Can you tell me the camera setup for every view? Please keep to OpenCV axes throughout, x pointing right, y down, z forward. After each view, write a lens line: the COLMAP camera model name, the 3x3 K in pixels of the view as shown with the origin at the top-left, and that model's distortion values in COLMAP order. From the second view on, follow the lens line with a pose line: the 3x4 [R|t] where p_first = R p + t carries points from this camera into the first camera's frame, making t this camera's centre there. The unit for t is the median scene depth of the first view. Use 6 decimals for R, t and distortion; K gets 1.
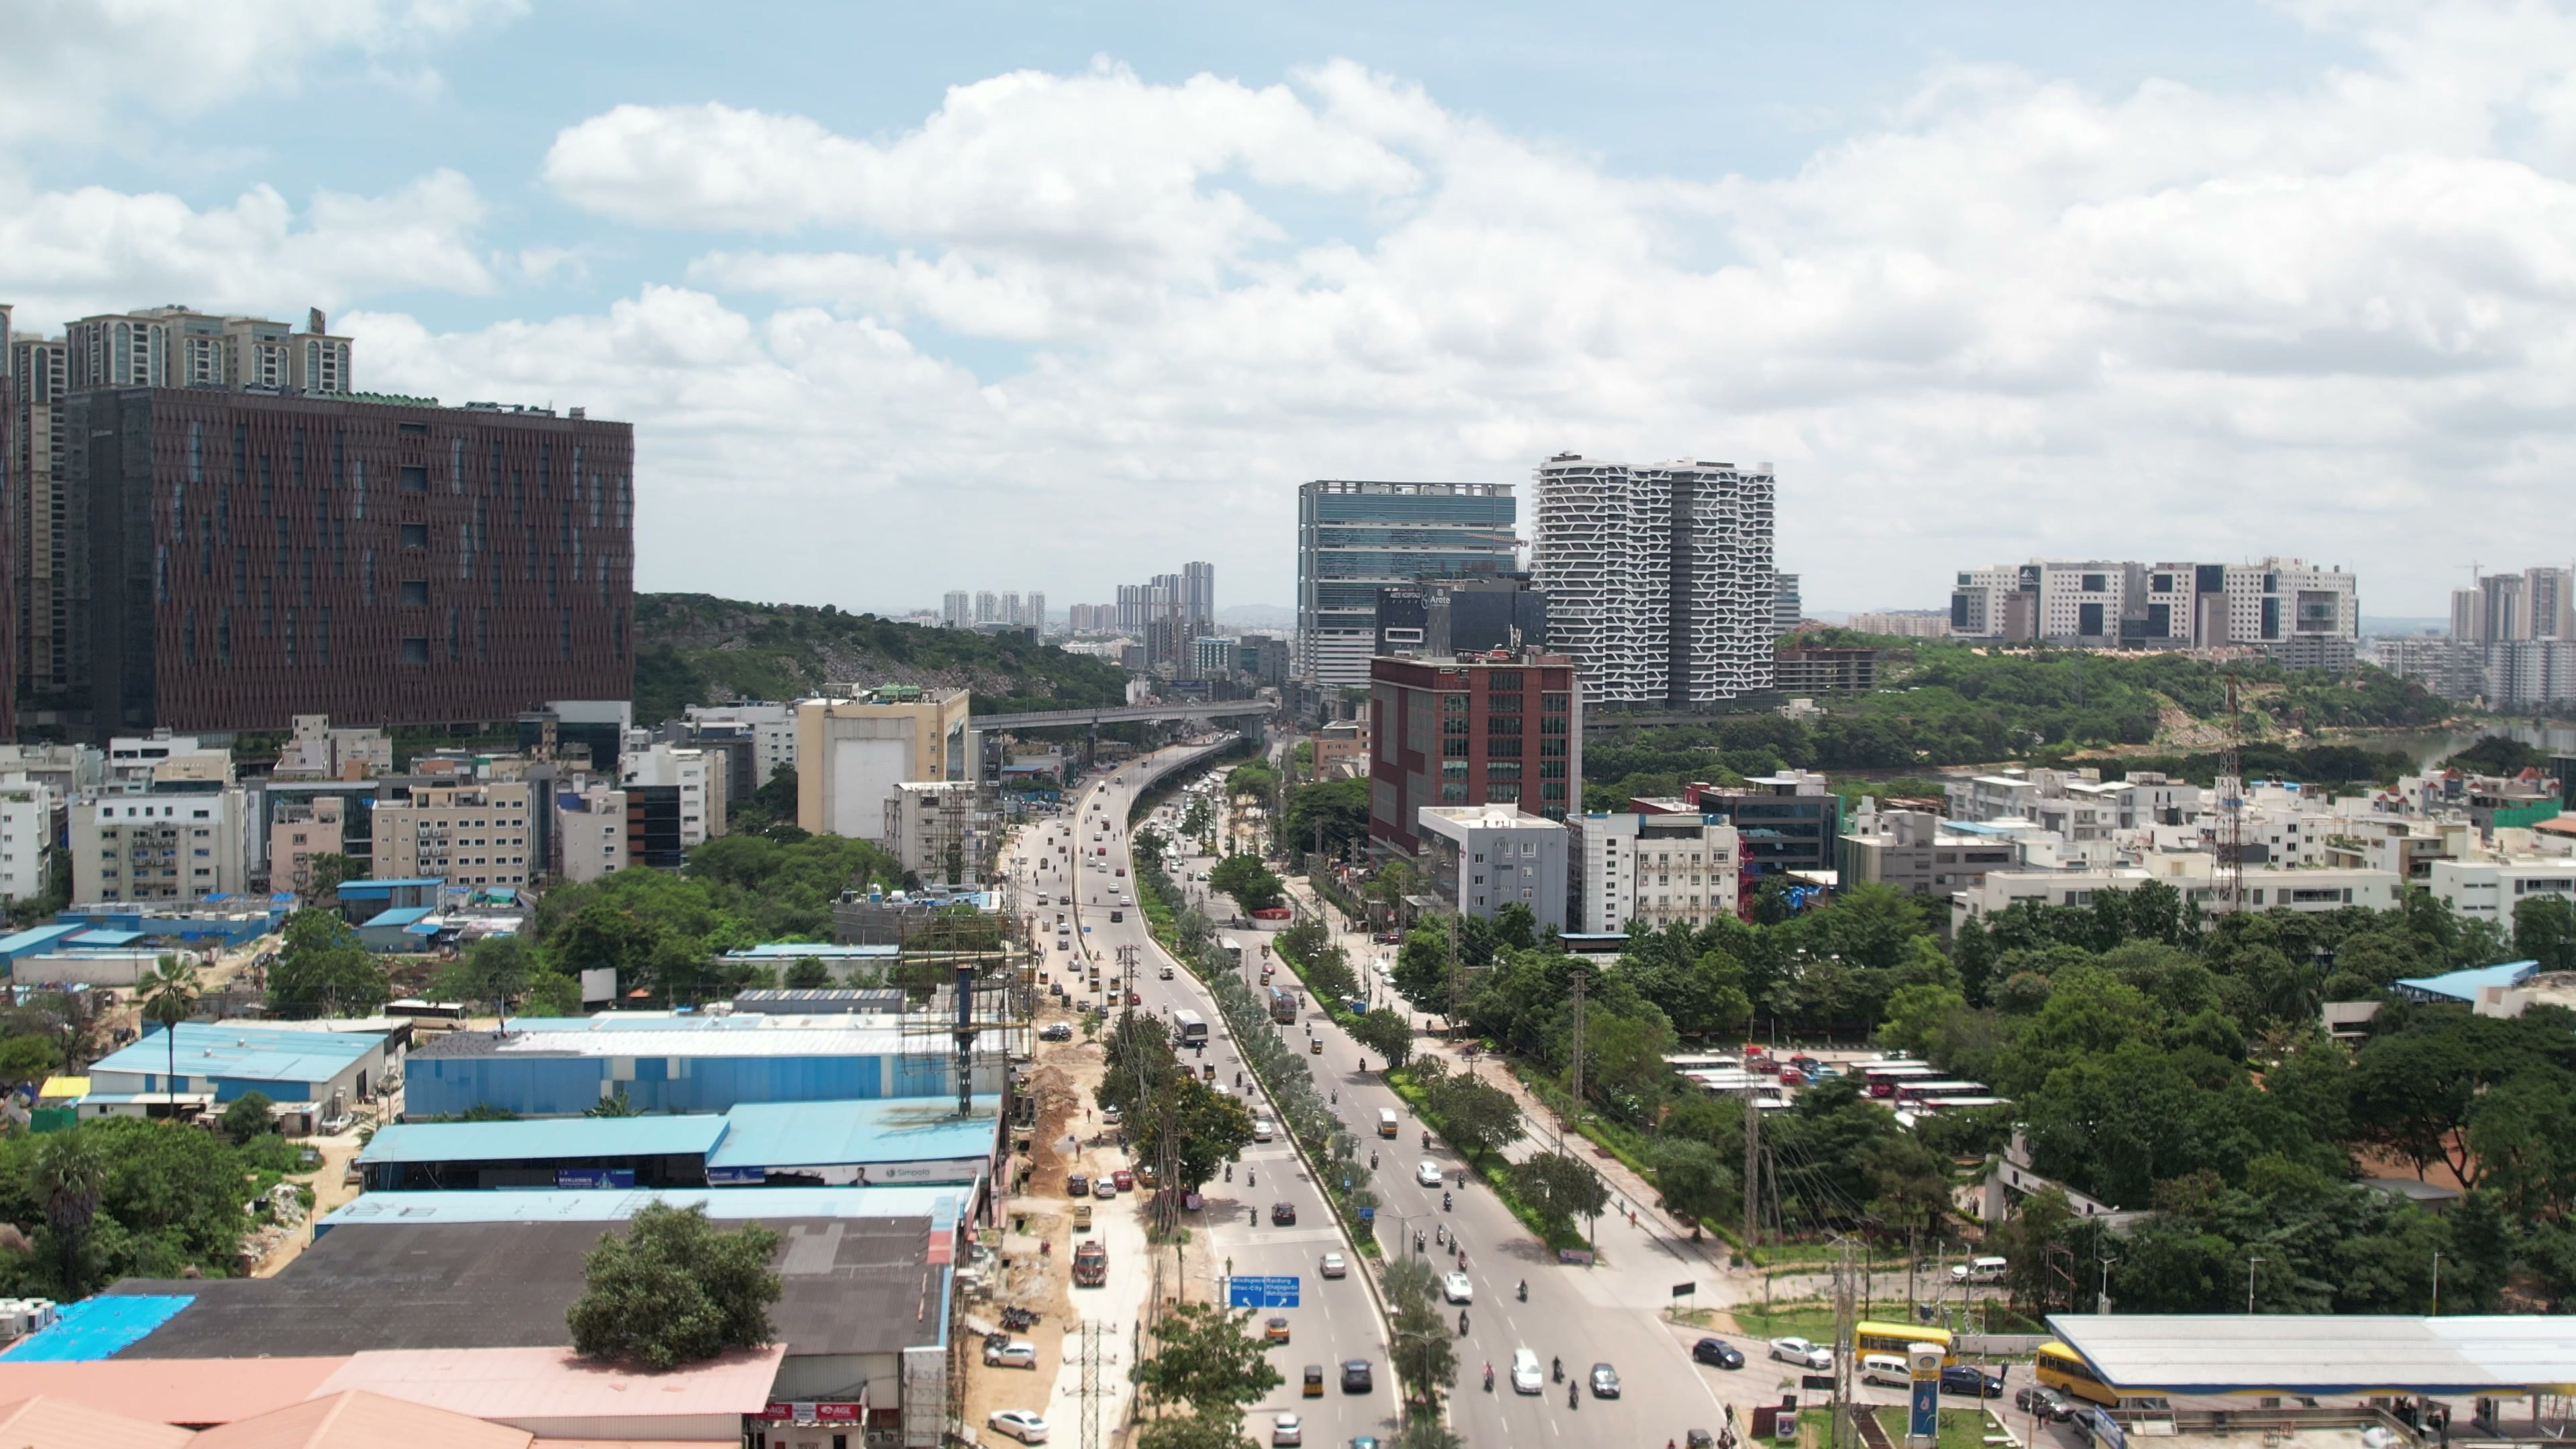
lens RADIAL K [[2349.9, 0, 1288.0], [0, 2349.9, 724.5], [0, 0, 1]] dist [-0.054028, 0.007559]
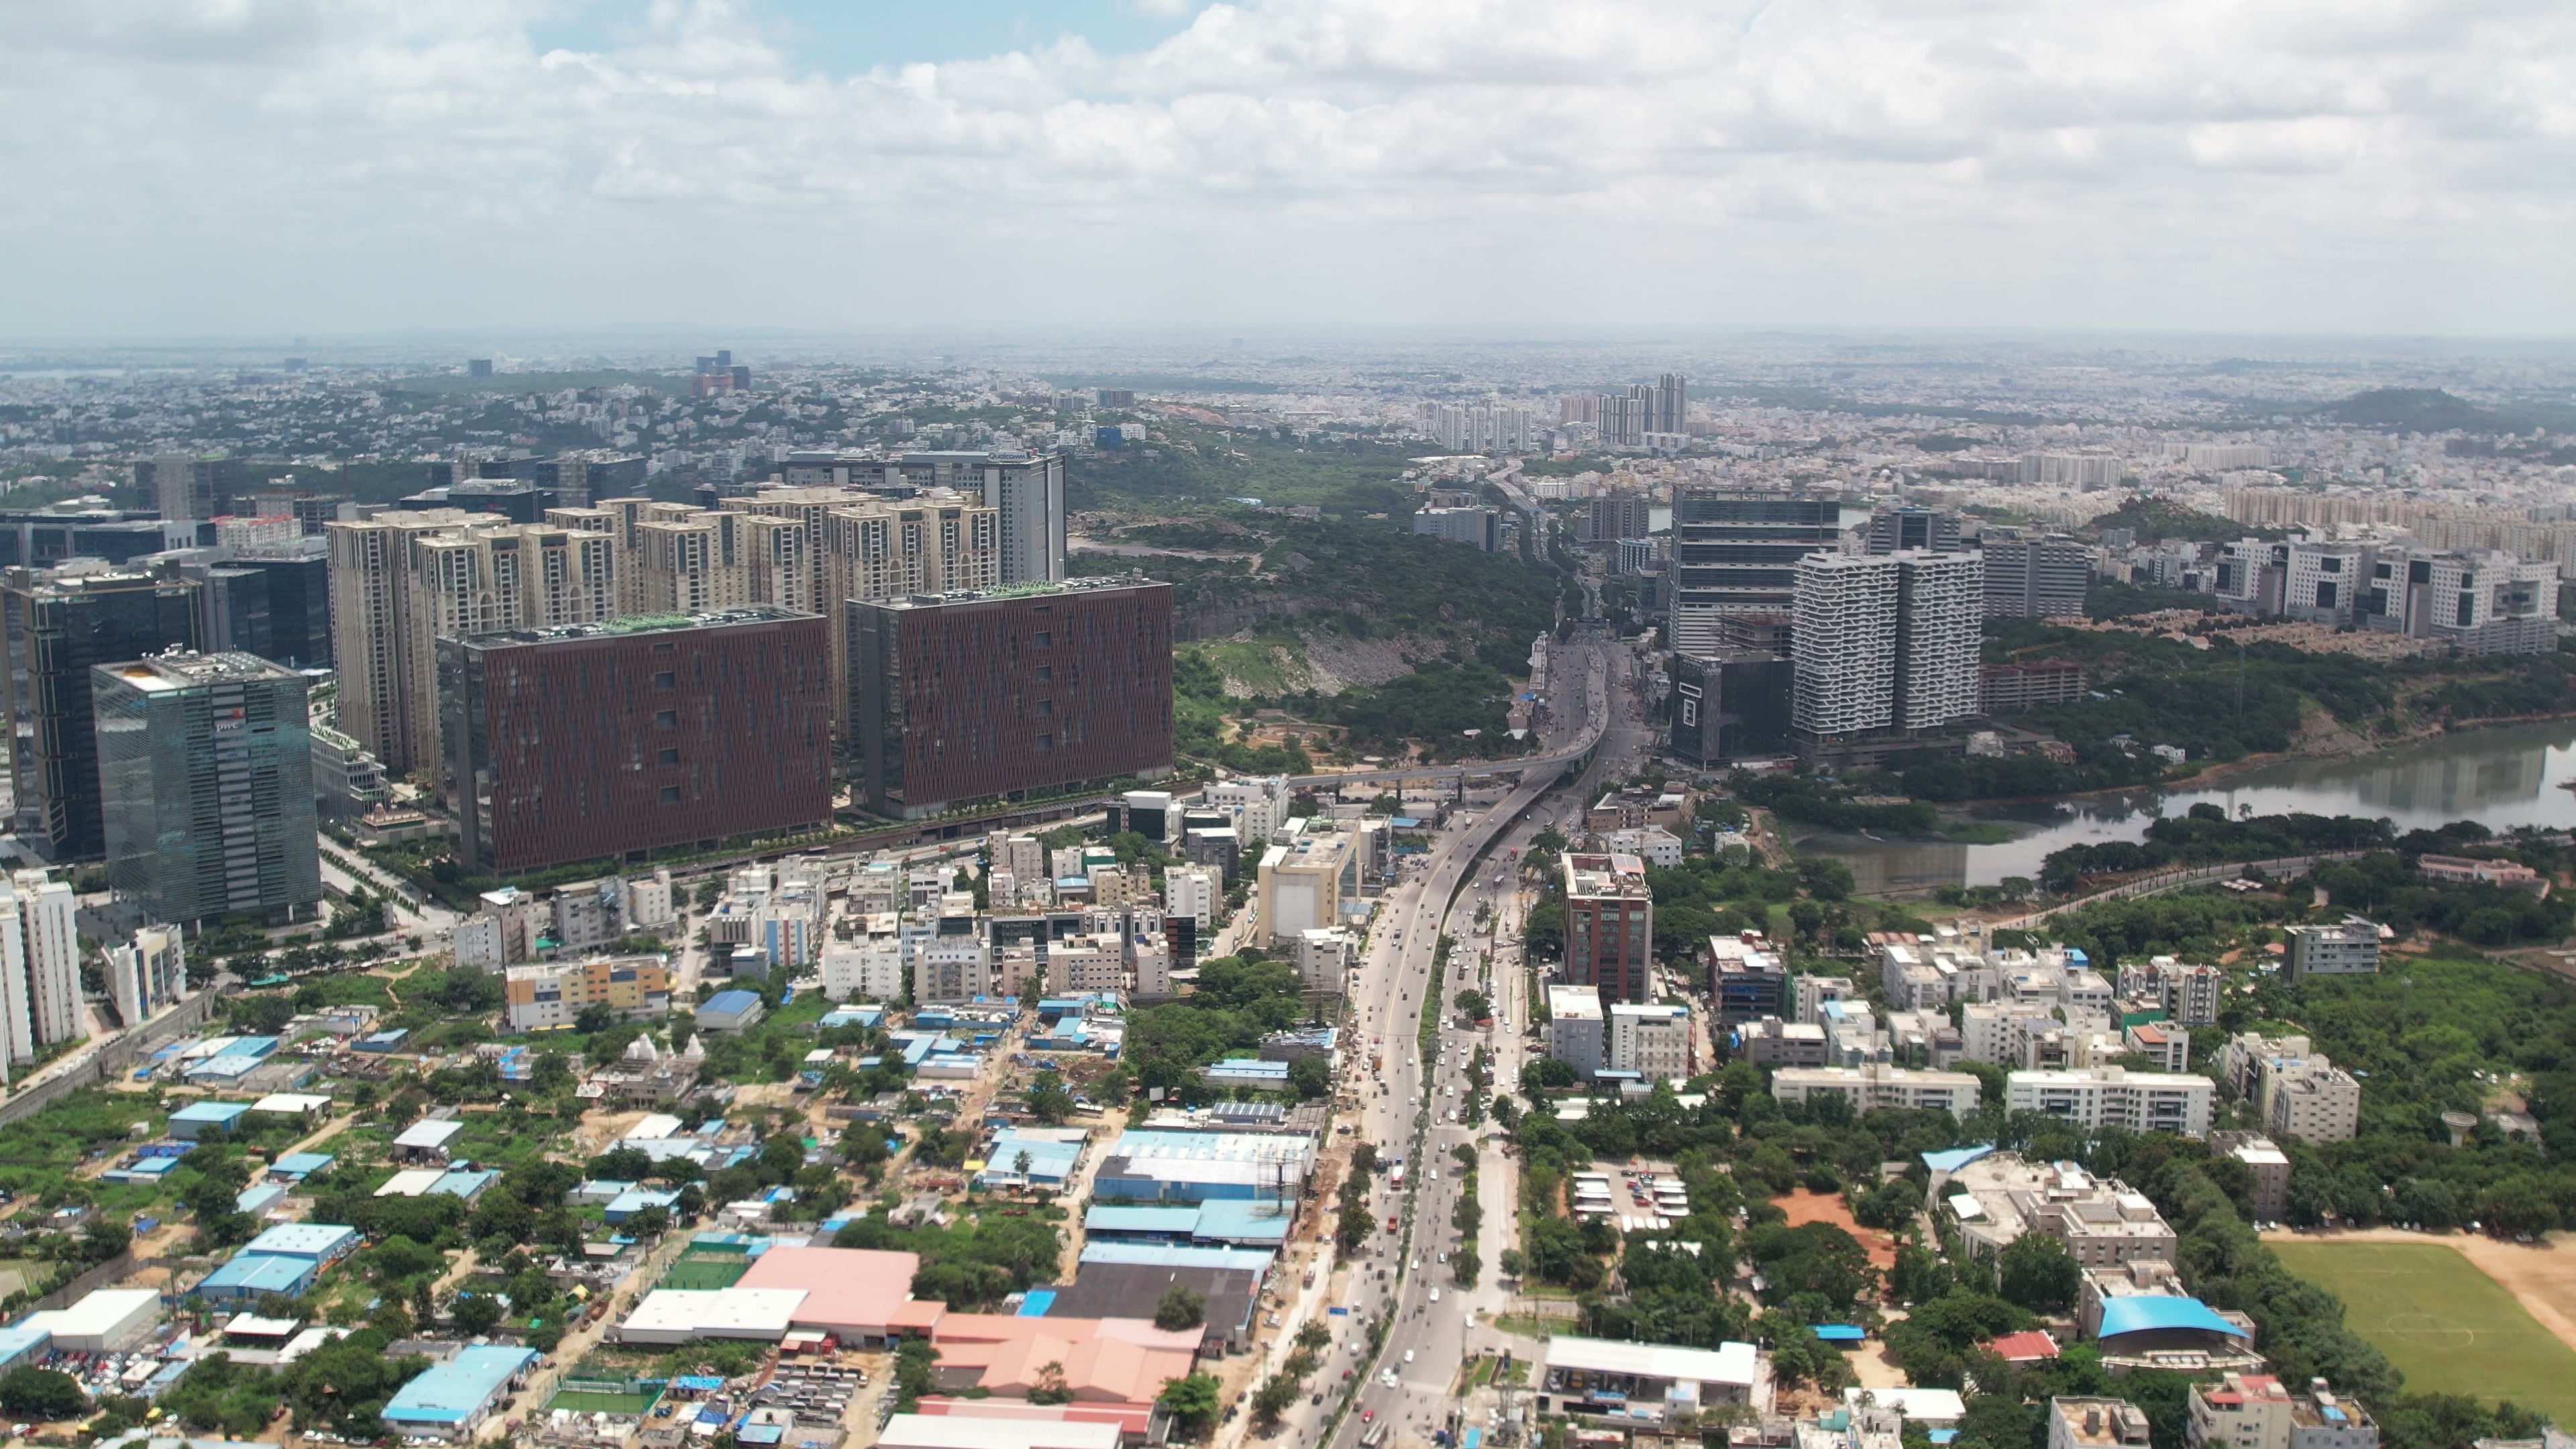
lens RADIAL K [[2349.9, 0, 1288.0], [0, 2349.9, 724.5], [0, 0, 1]] dist [-0.054028, 0.007559]
pose [[0.974391, 0.030906, -0.222727, 0.281067], [0.000493, 0.990213, 0.139561, -0.470793], [0.224860, -0.136097, 0.964840, -0.966701]]
